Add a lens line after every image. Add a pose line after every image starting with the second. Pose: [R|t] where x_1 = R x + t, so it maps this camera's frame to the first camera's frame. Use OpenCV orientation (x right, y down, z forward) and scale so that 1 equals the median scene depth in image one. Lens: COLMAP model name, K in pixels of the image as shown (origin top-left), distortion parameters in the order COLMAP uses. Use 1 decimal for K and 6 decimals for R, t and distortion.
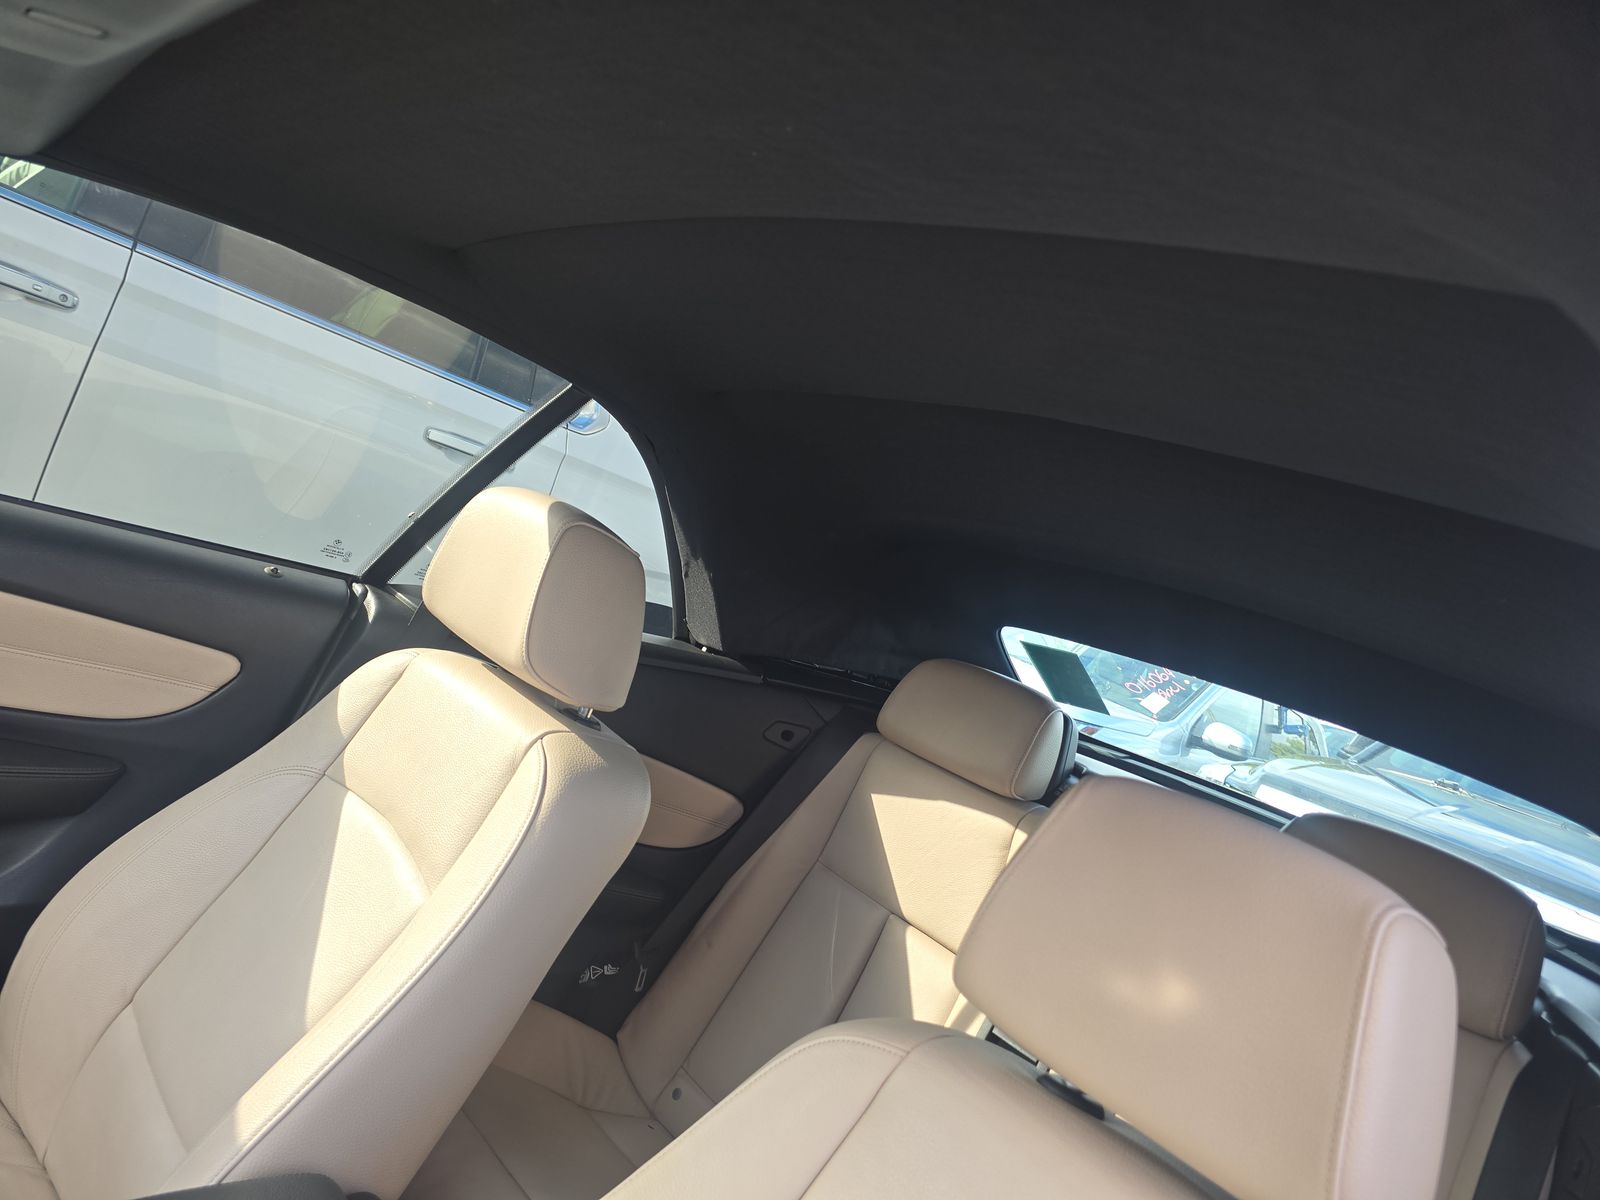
lens RADIAL K [[1084.7, 0, 797.3], [0, 1084.7, 587.6], [0, 0, 1]] dist [0.025645, -0.025139]
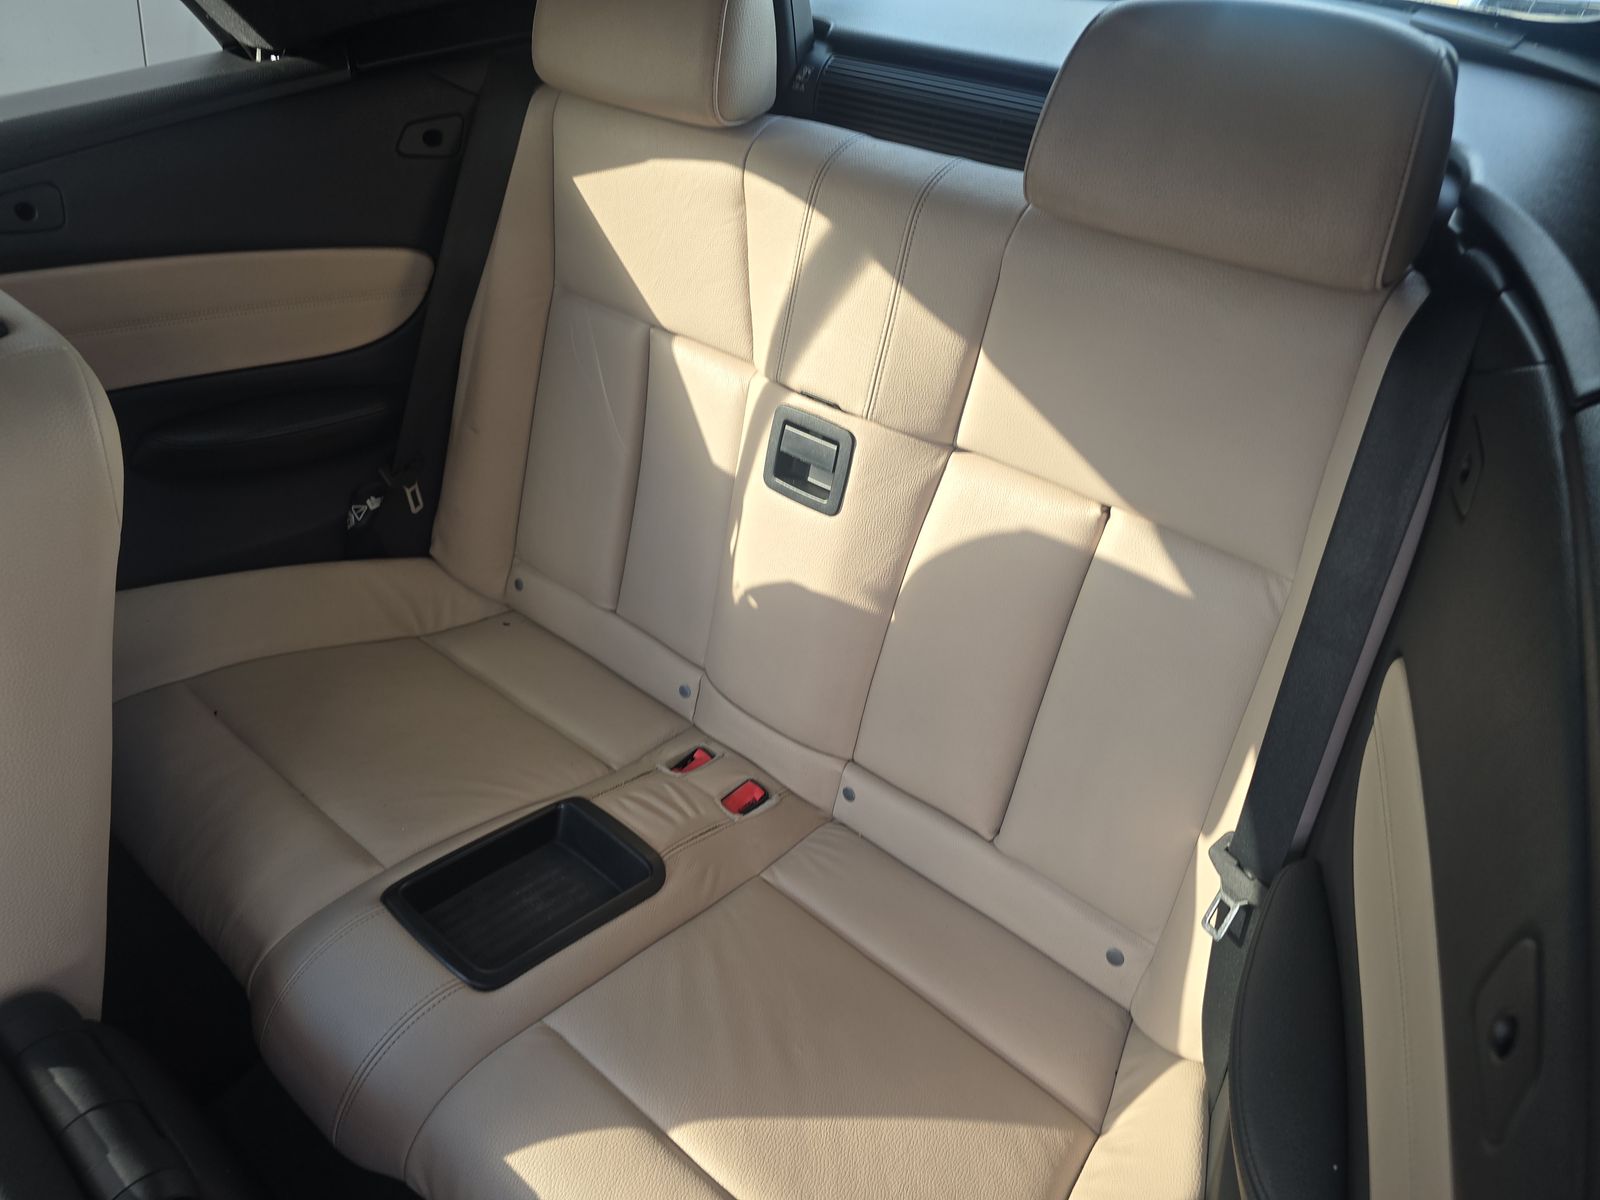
lens RADIAL K [[1084.7, 0, 795.7], [0, 1084.7, 607.2], [0, 0, 1]] dist [0.025645, -0.025139]
pose [[0.936688, -0.325236, -0.129756, 0.221838], [0.336180, 0.731586, 0.593097, 0.020545], [-0.097968, -0.599169, 0.794606, 0.254689]]
